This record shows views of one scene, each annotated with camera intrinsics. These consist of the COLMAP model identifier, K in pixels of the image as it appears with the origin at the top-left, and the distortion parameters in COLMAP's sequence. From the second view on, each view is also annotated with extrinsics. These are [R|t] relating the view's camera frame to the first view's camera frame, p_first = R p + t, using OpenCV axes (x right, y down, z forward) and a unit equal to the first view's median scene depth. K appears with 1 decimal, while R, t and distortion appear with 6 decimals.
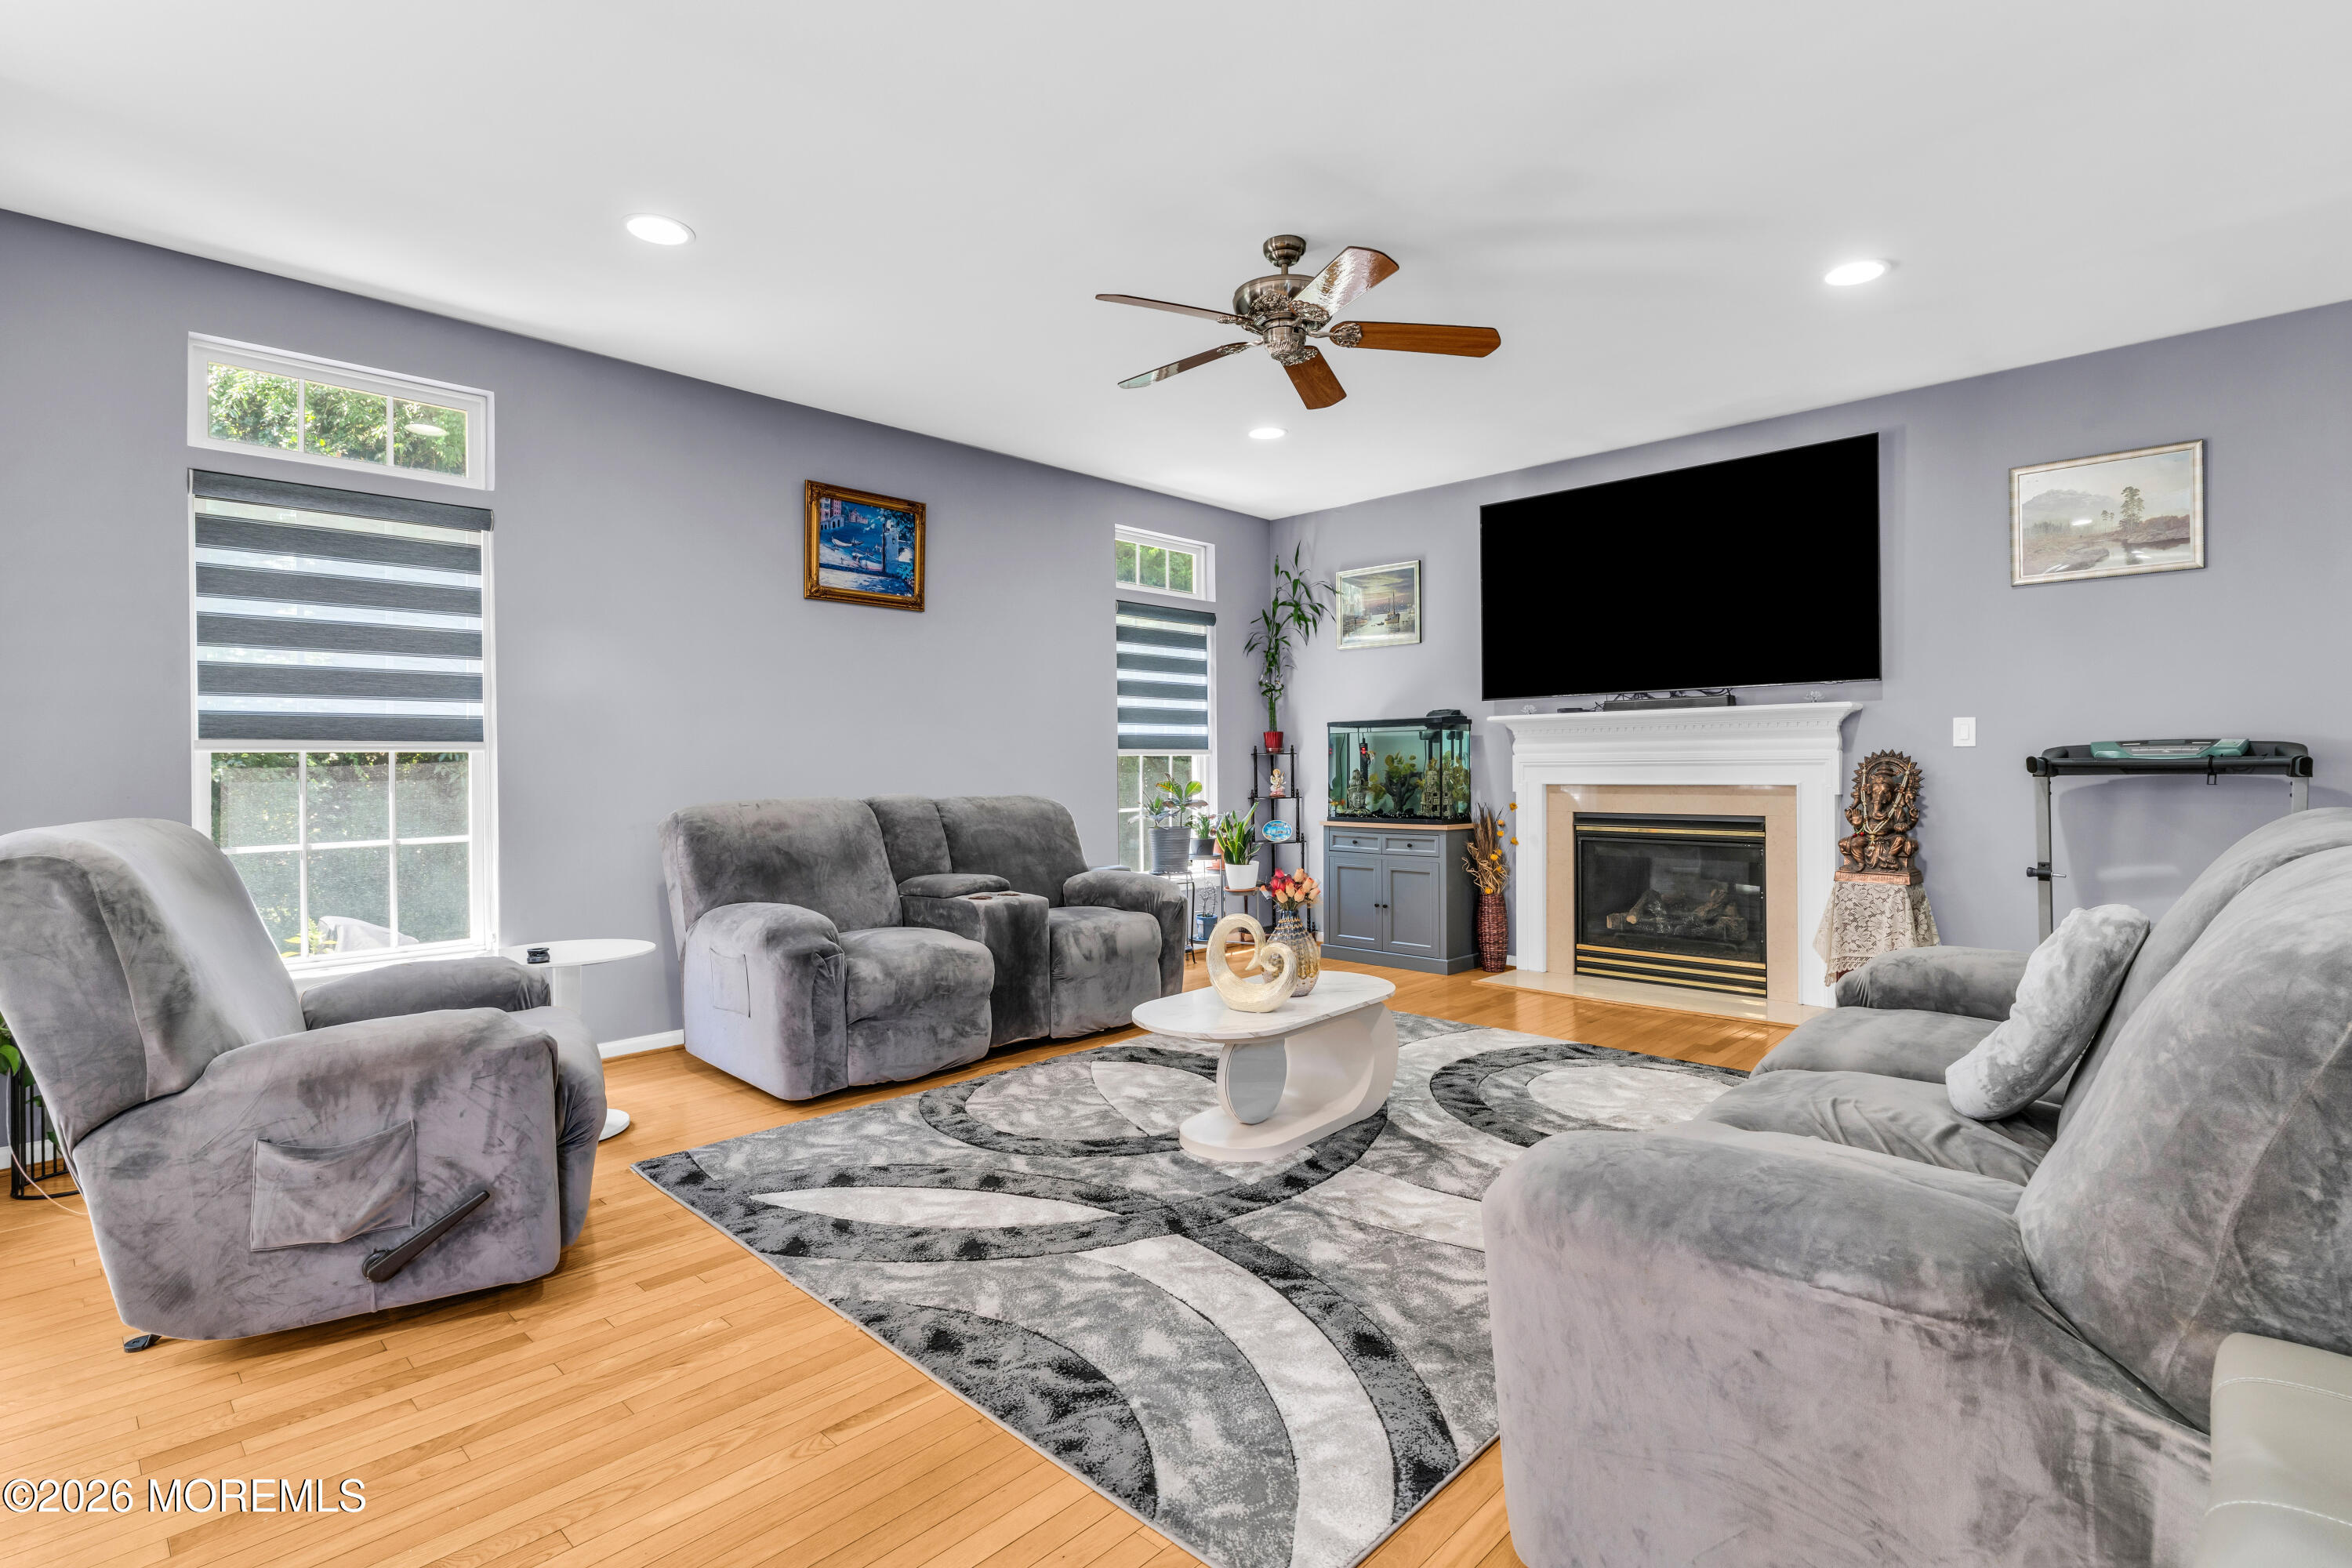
lens RADIAL K [[1110.7, 0, 1176.6], [0, 1110.7, 766.3], [0, 0, 1]] dist [-0.002102, -0.001385]
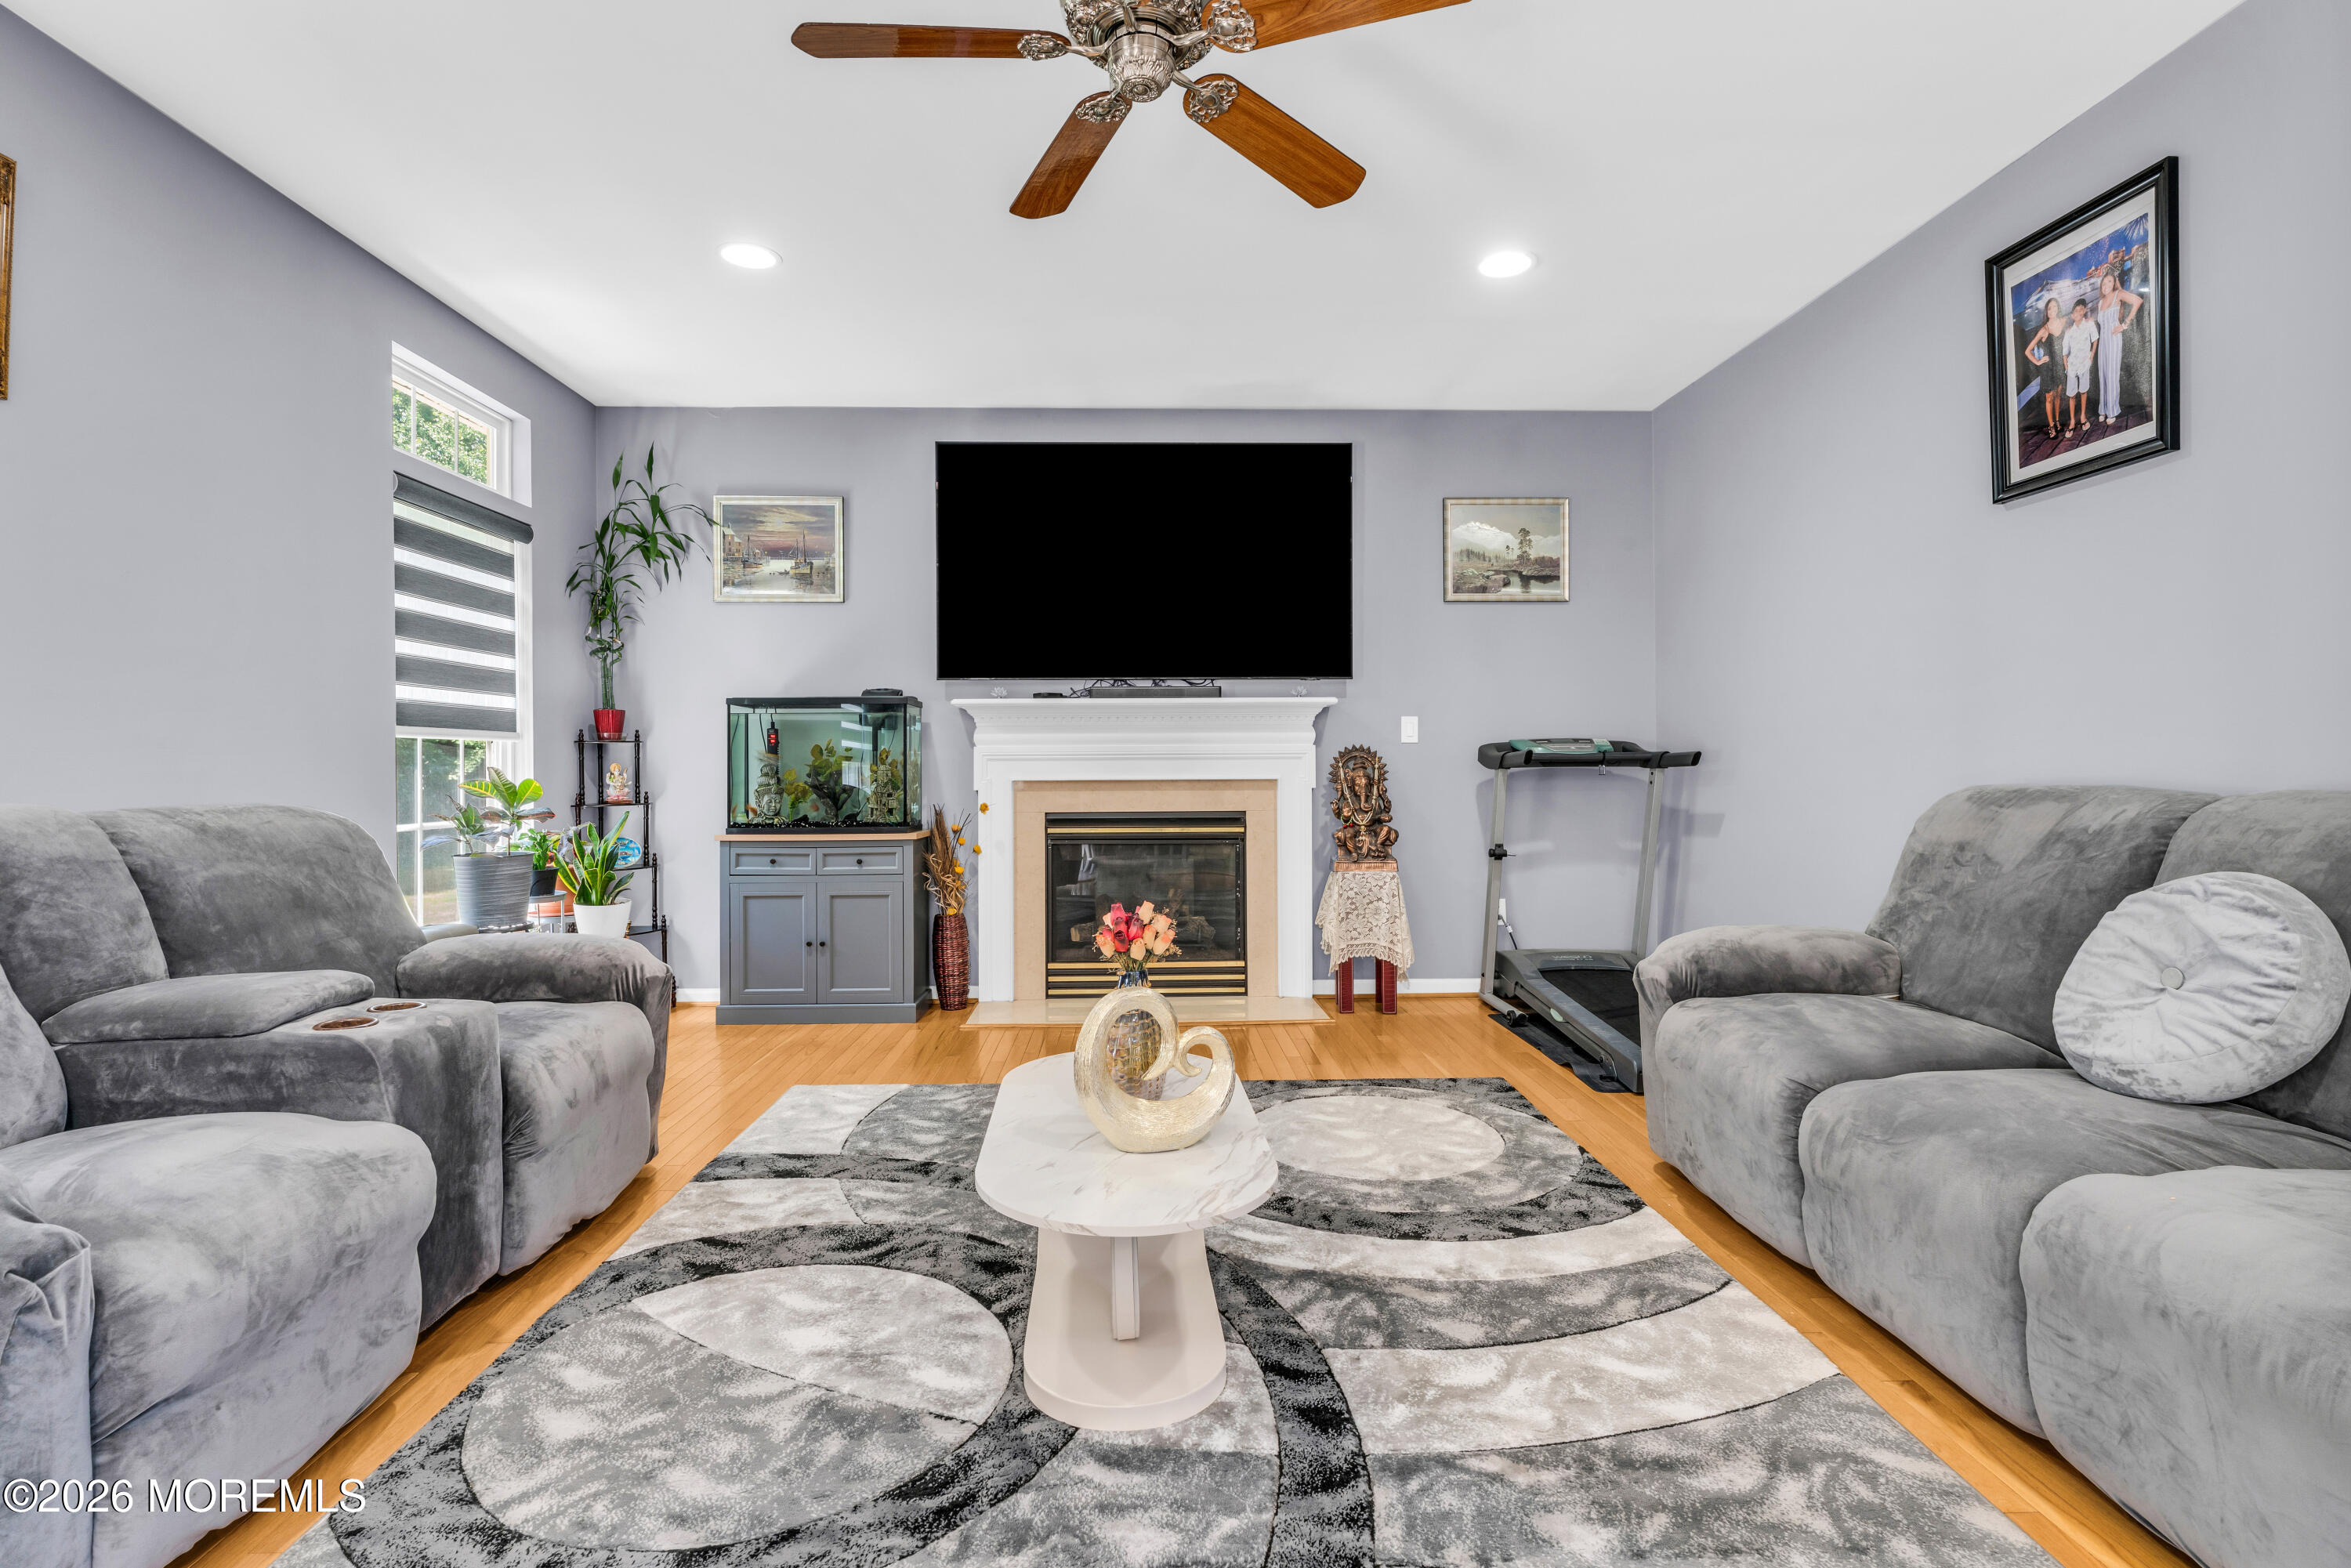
lens RADIAL K [[1110.2, 0, 1162.7], [0, 1110.2, 763.0], [0, 0, 1]] dist [-0.002102, -0.001385]
pose [[0.701362, 0.006956, 0.712771, -0.247415], [-0.000595, 0.999958, -0.009174, 0.012691], [-0.712805, 0.006010, 0.701337, 0.398557]]
